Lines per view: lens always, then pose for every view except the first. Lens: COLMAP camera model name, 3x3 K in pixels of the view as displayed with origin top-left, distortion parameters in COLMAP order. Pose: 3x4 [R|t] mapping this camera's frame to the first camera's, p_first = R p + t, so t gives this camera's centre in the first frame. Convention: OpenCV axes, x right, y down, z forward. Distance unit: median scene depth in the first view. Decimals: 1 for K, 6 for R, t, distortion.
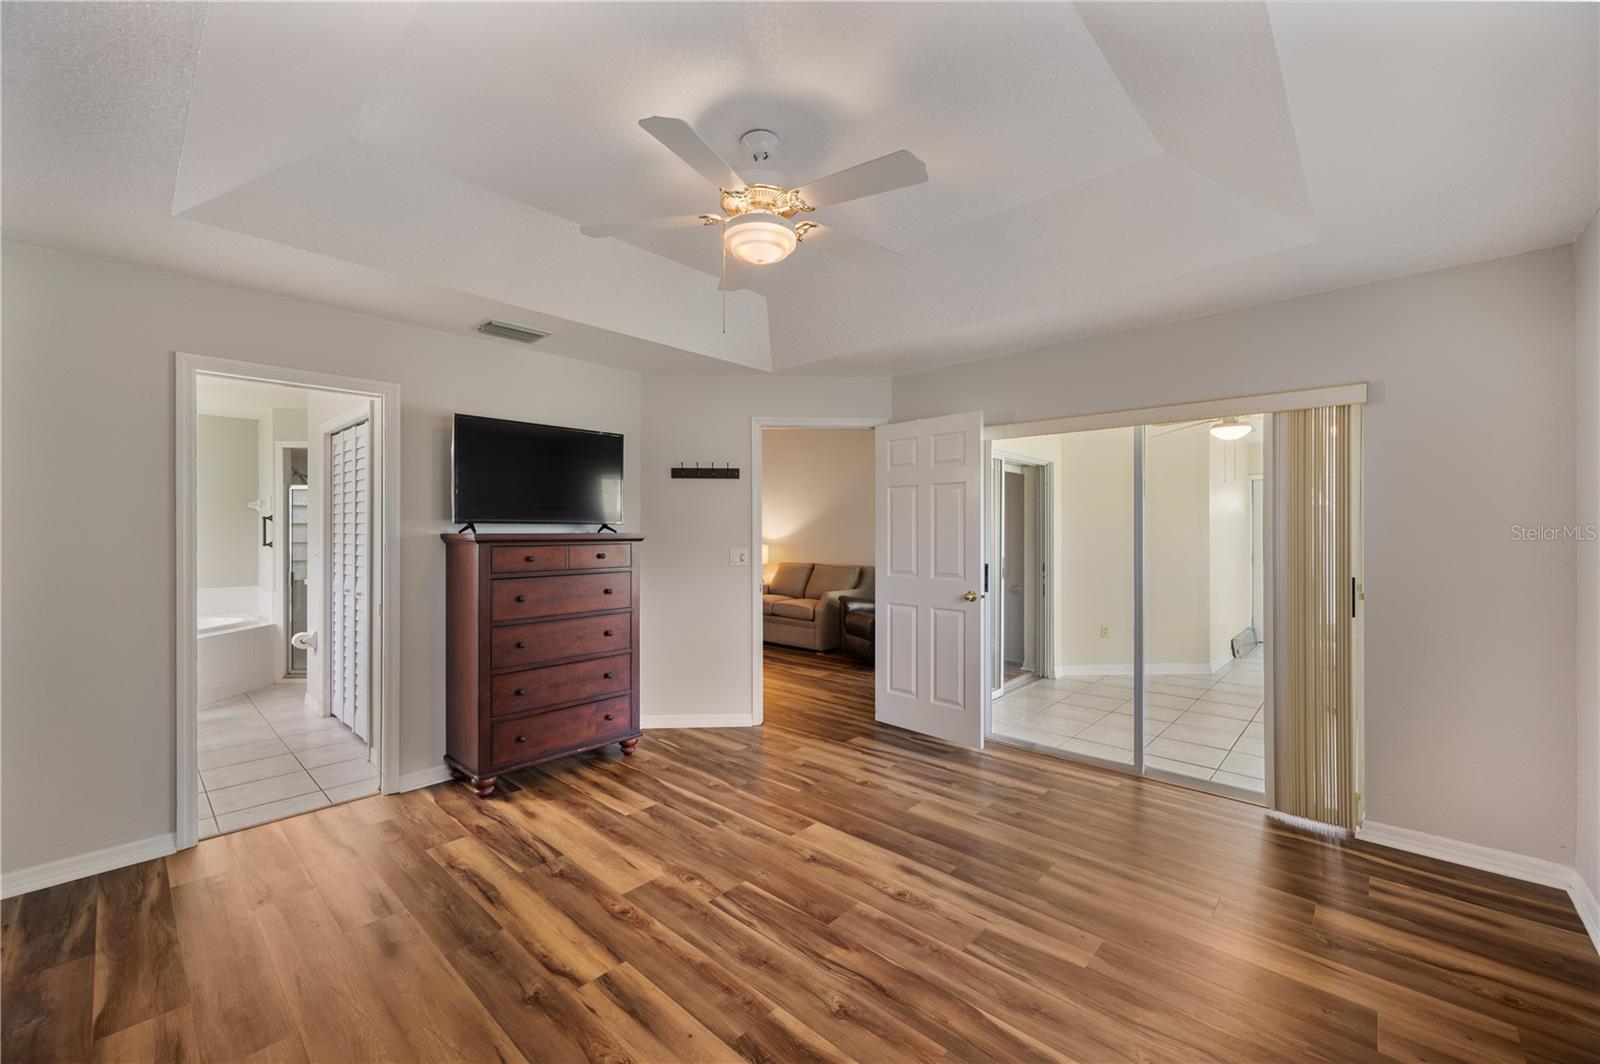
lens RADIAL K [[634.6, 0, 806.5], [0, 634.6, 531.6], [0, 0, 1]] dist [0.000435, -0.000427]
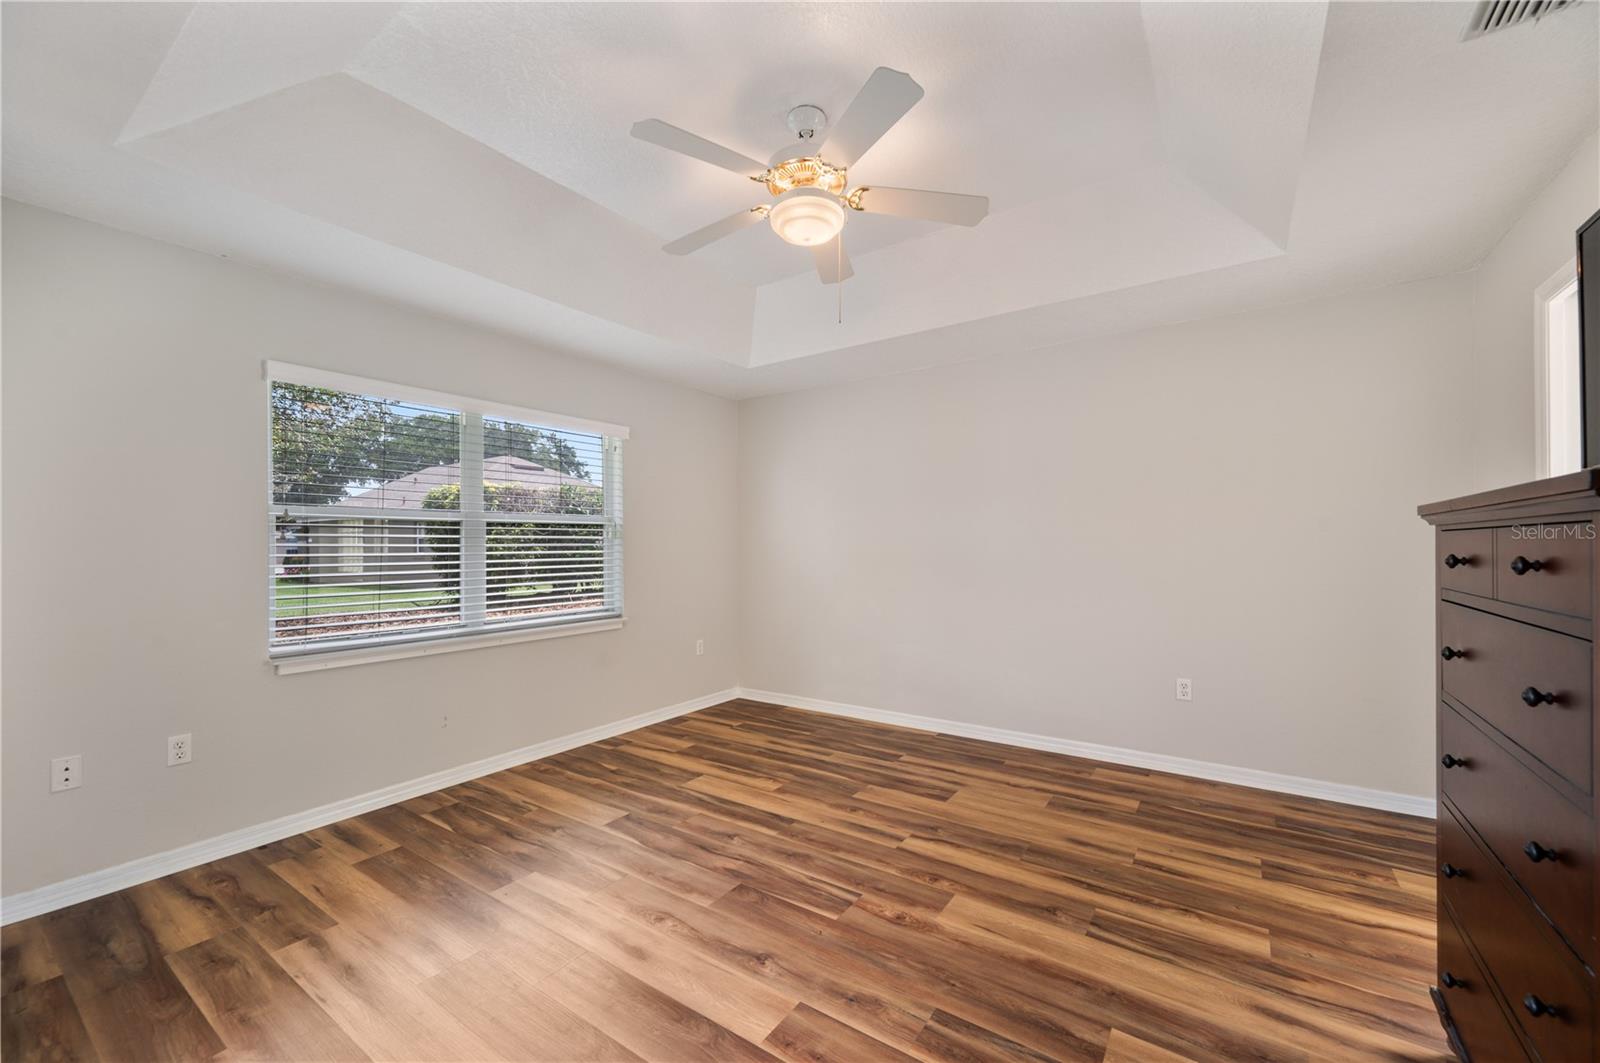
lens RADIAL K [[634.6, 0, 802.4], [0, 634.6, 538.9], [0, 0, 1]] dist [0.000435, -0.000427]
pose [[-0.991770, 0.003174, -0.127996, 0.061994], [0.004450, 0.999943, -0.009682, 0.040560], [0.127958, -0.010172, -0.991727, 1.954491]]
